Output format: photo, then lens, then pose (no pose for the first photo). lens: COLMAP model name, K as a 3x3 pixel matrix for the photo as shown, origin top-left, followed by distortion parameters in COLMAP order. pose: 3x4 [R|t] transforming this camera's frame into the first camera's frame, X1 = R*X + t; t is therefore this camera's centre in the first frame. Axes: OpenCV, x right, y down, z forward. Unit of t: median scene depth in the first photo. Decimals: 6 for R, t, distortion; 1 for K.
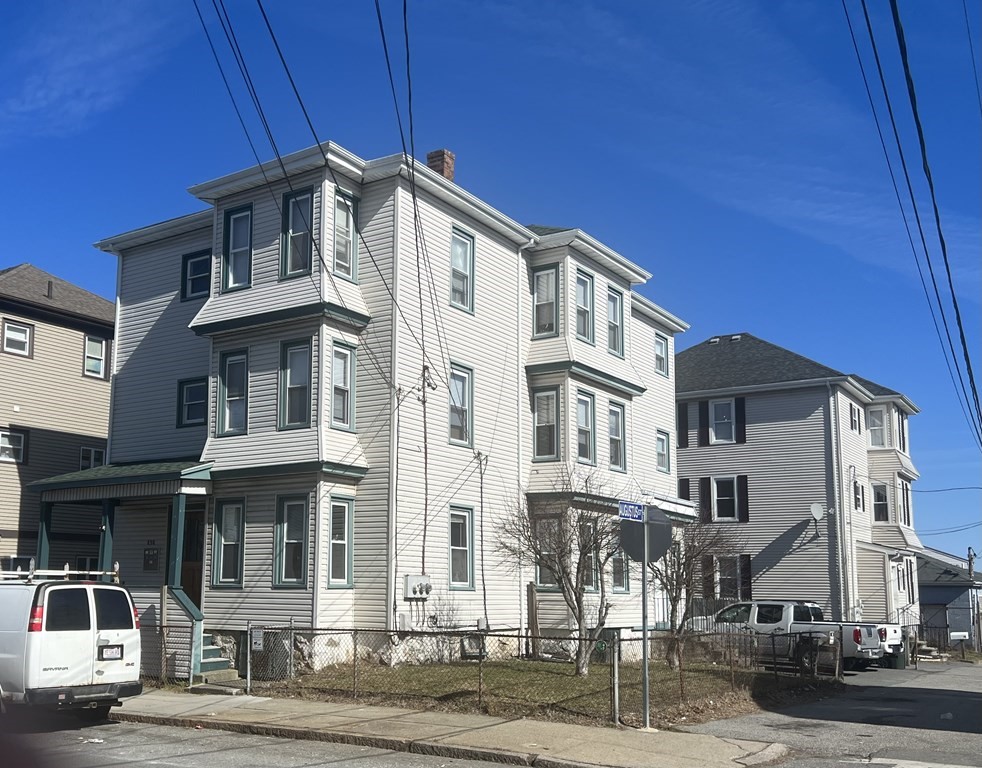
lens RADIAL K [[1033.7, 0, 439.8], [0, 1033.7, 460.7], [0, 0, 1]] dist [0.002915, 0.000000]
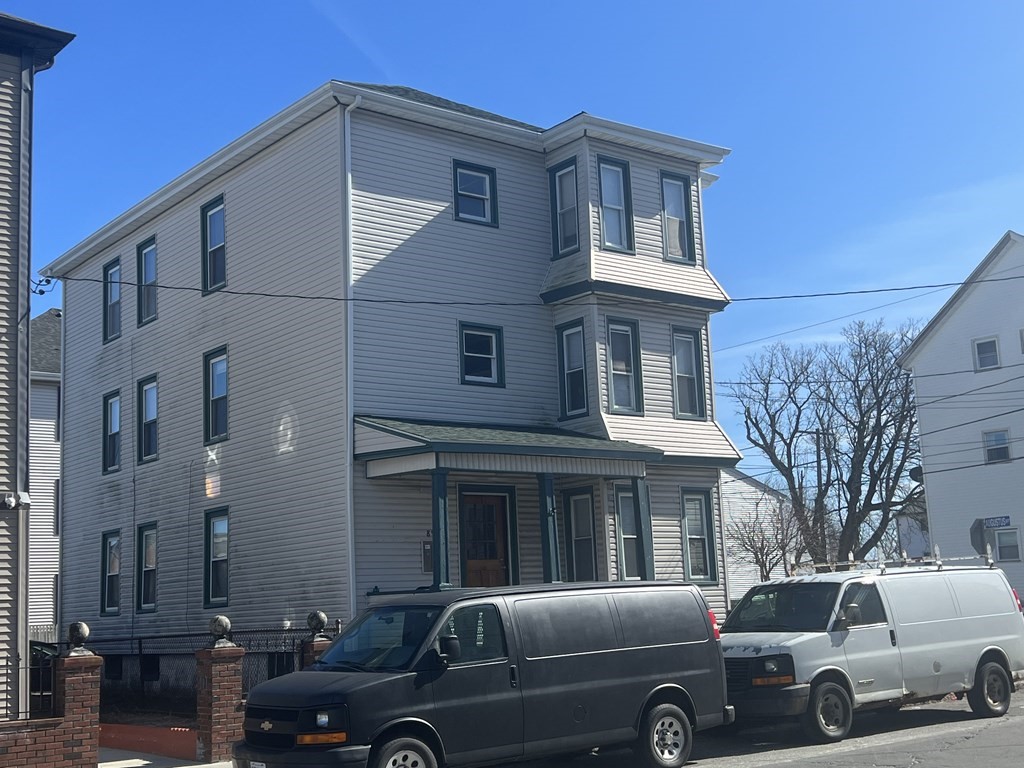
lens RADIAL K [[1301.3, 0, 512.4], [0, 1301.3, 383.9], [0, 0, 1]] dist [0.085270, 0.000000]
pose [[0.294010, 0.145091, 0.944726, -1.268400], [-0.067301, 0.989100, -0.130961, 0.100641], [-0.953430, -0.025077, 0.300570, 0.748475]]
